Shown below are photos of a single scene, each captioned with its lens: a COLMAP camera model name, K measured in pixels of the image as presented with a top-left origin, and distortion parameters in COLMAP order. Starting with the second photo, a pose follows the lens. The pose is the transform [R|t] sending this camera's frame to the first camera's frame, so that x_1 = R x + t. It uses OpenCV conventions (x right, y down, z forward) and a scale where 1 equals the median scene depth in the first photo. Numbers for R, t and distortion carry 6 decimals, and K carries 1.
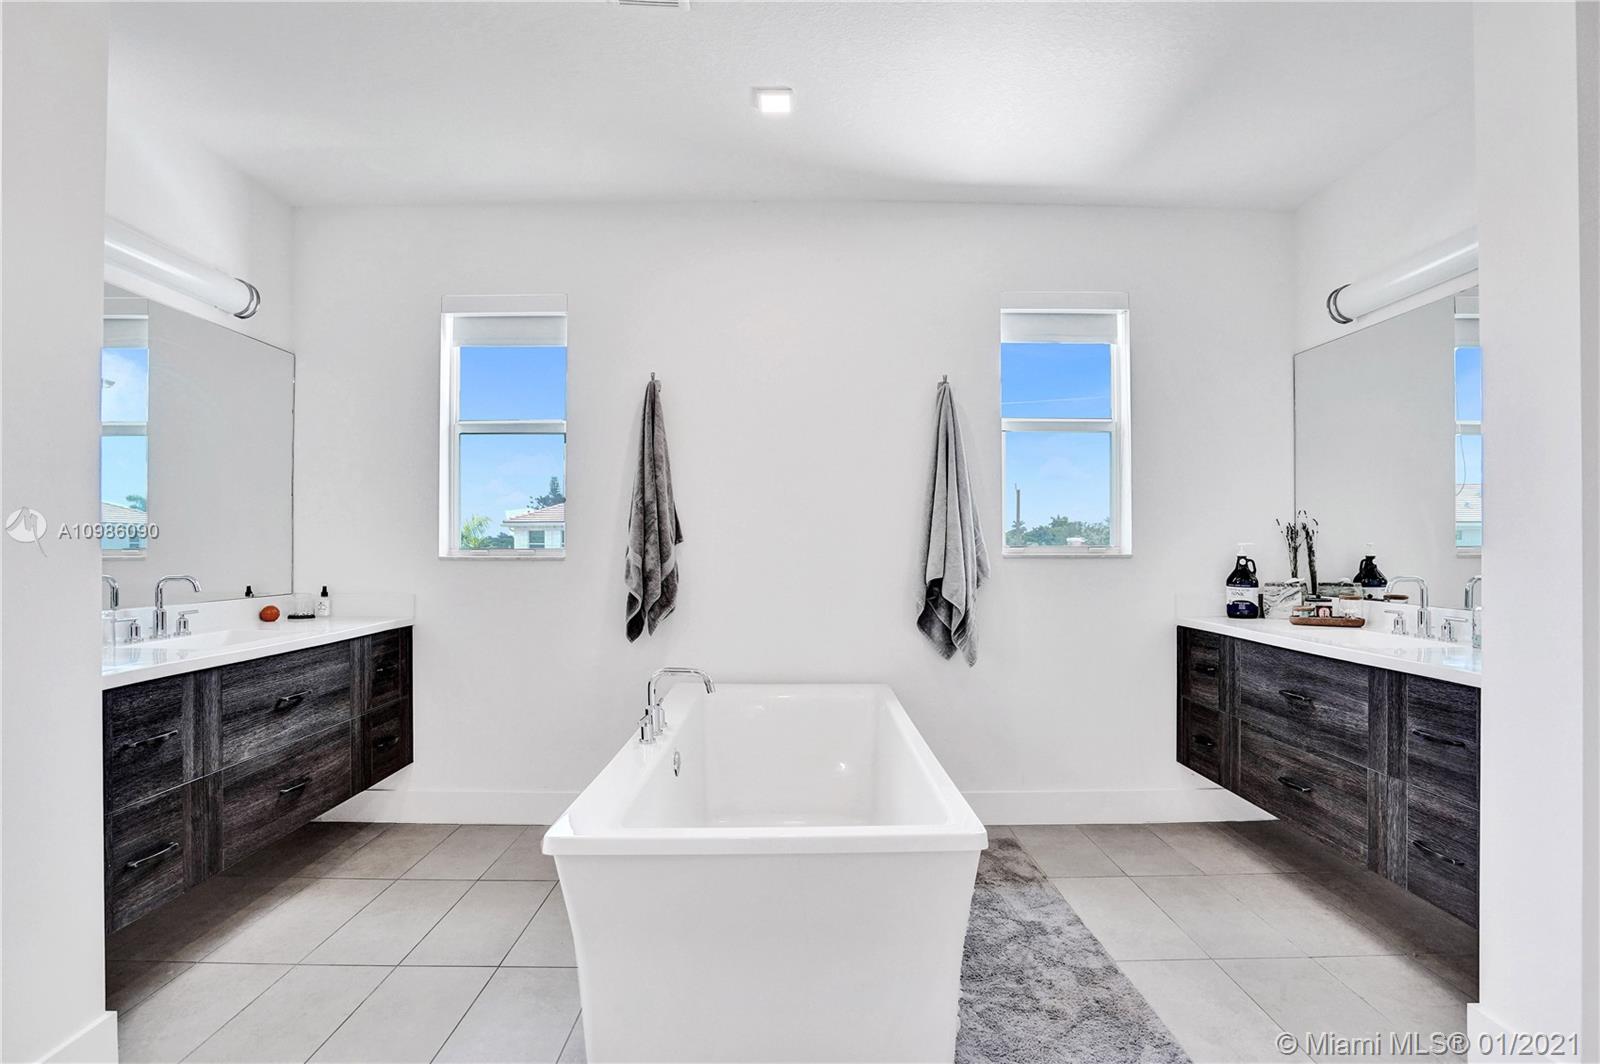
lens RADIAL K [[772.5, 0, 791.0], [0, 772.5, 527.4], [0, 0, 1]] dist [-0.030424, 0.002552]
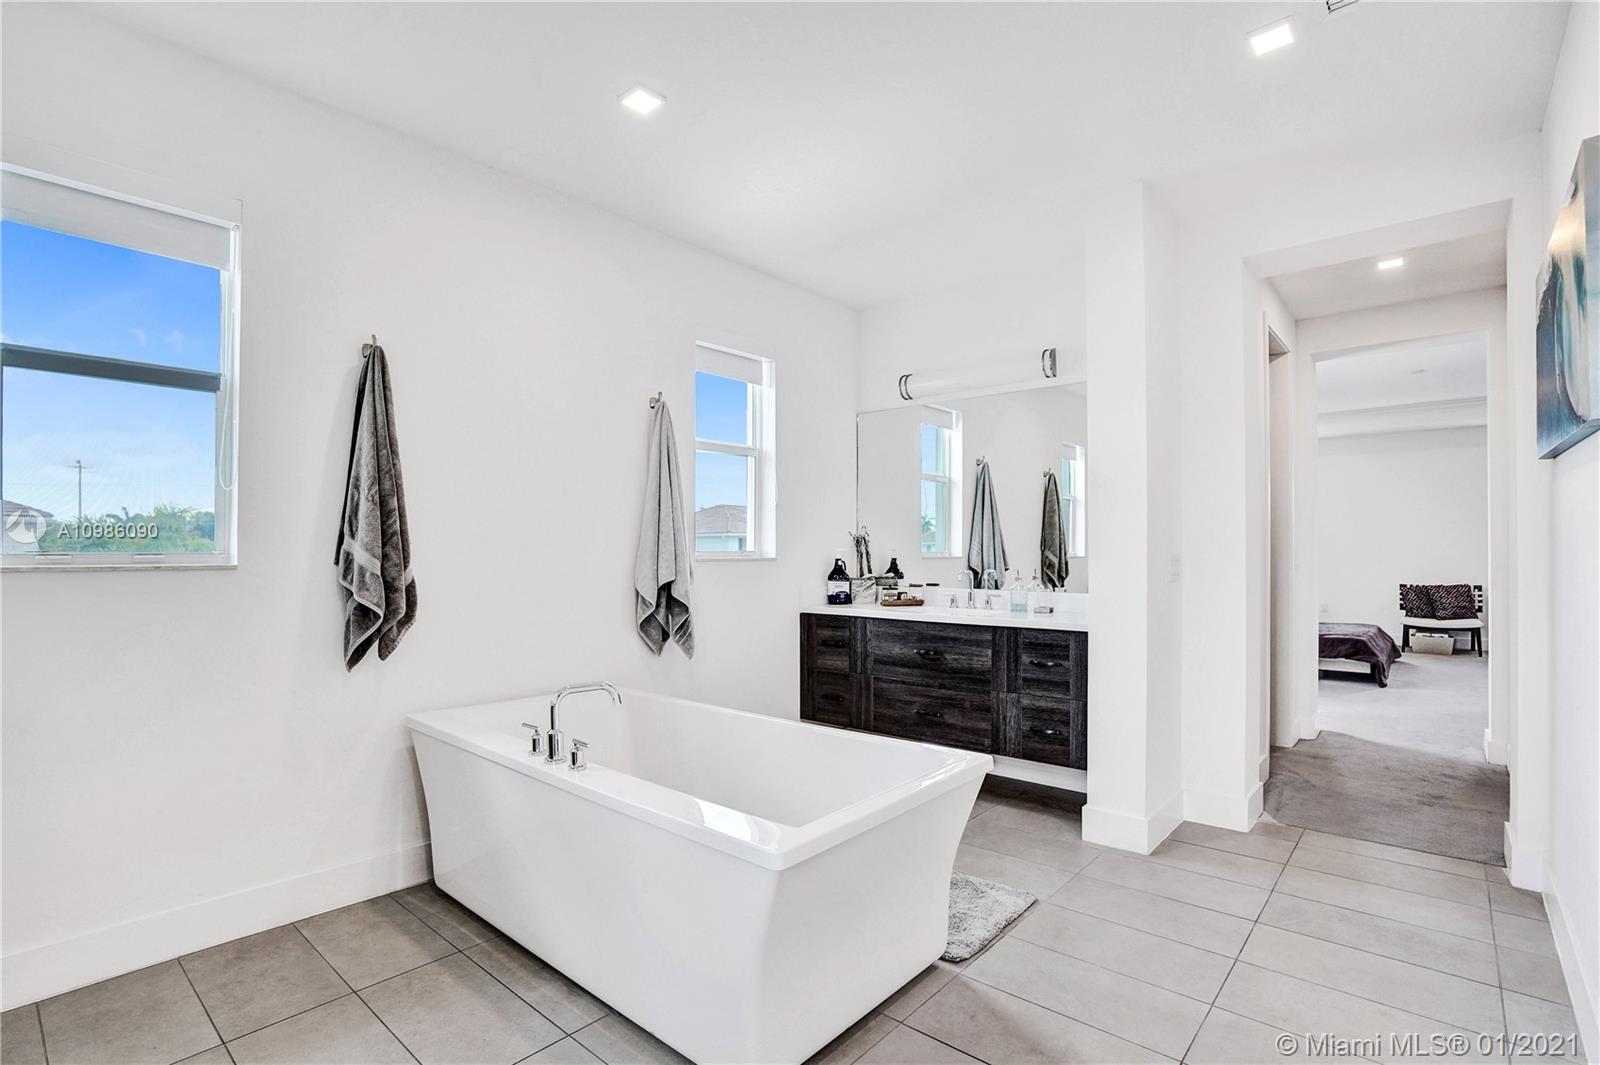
lens RADIAL K [[772.5, 0, 786.1], [0, 772.5, 532.8], [0, 0, 1]] dist [-0.030424, 0.002552]
pose [[0.677952, 0.018974, 0.734861, -0.582974], [-0.019452, 0.999780, -0.007868, 0.005737], [-0.734849, -0.008960, 0.678172, 0.177843]]
